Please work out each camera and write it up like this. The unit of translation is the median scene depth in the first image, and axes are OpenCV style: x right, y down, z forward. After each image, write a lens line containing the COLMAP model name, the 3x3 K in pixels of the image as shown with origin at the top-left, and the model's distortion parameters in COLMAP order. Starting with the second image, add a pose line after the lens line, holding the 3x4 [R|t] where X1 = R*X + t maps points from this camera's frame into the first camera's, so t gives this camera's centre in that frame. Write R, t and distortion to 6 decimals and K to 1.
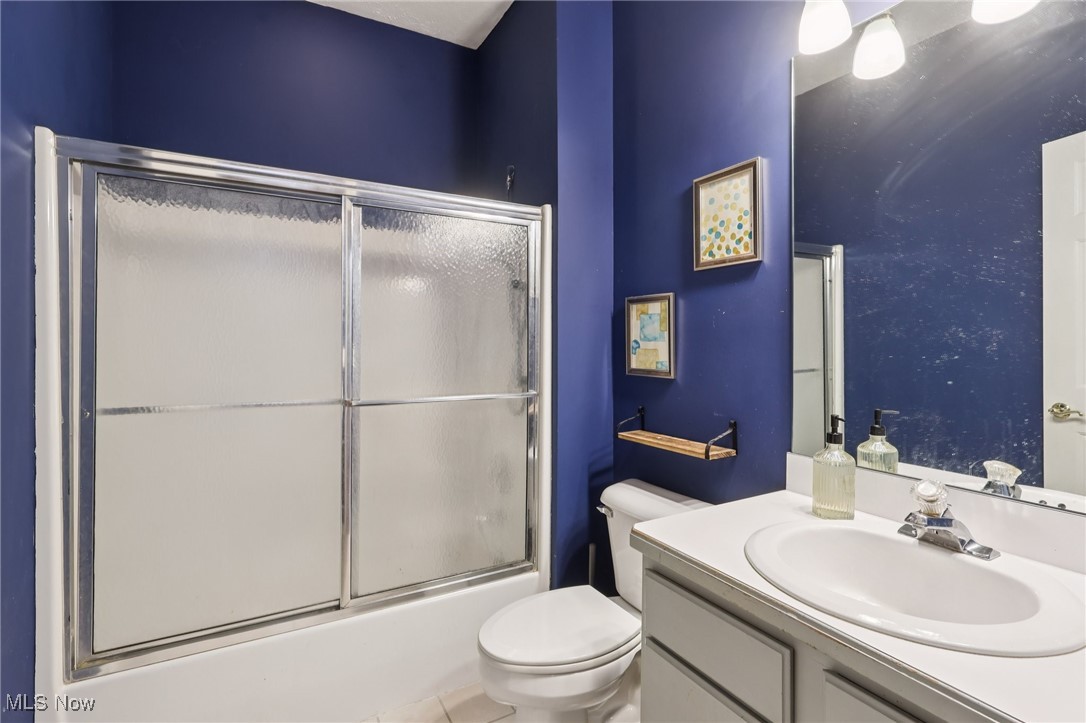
lens RADIAL K [[512.7, 0, 542.1], [0, 512.7, 350.7], [0, 0, 1]] dist [-0.008018, 0.002528]
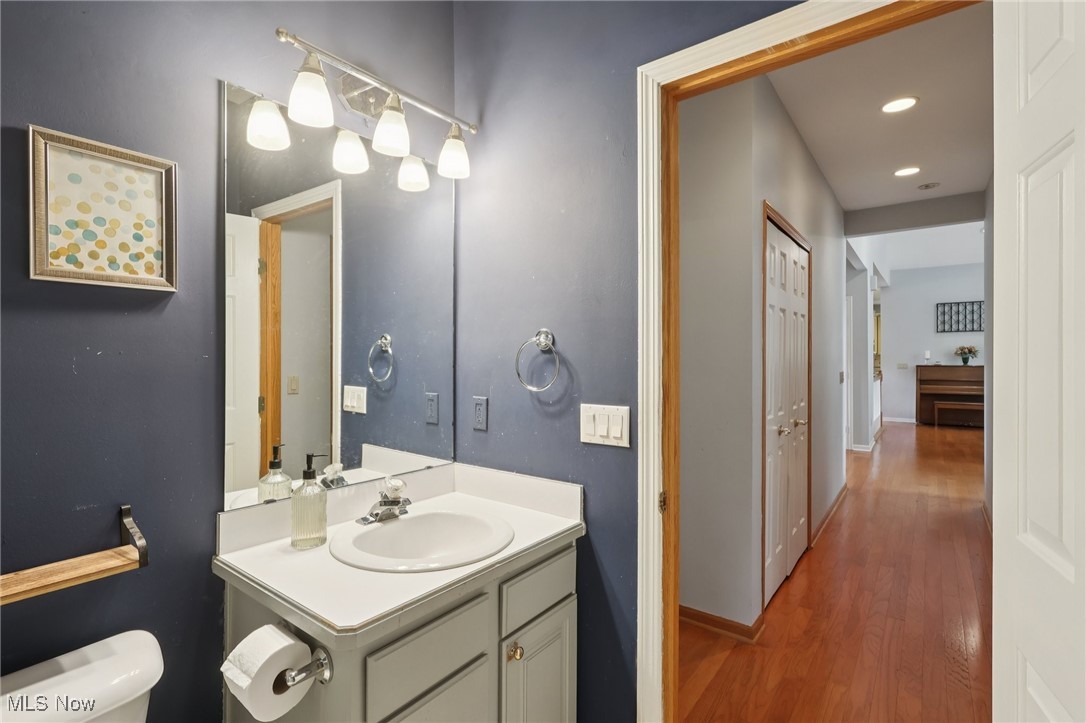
lens RADIAL K [[512.7, 0, 541.3], [0, 512.7, 357.3], [0, 0, 1]] dist [-0.008018, 0.002528]
pose [[-0.402567, -0.011023, 0.915324, -0.511704], [0.004337, 0.999893, 0.013949, -0.077236], [-0.915380, 0.009585, -0.402476, 0.753405]]
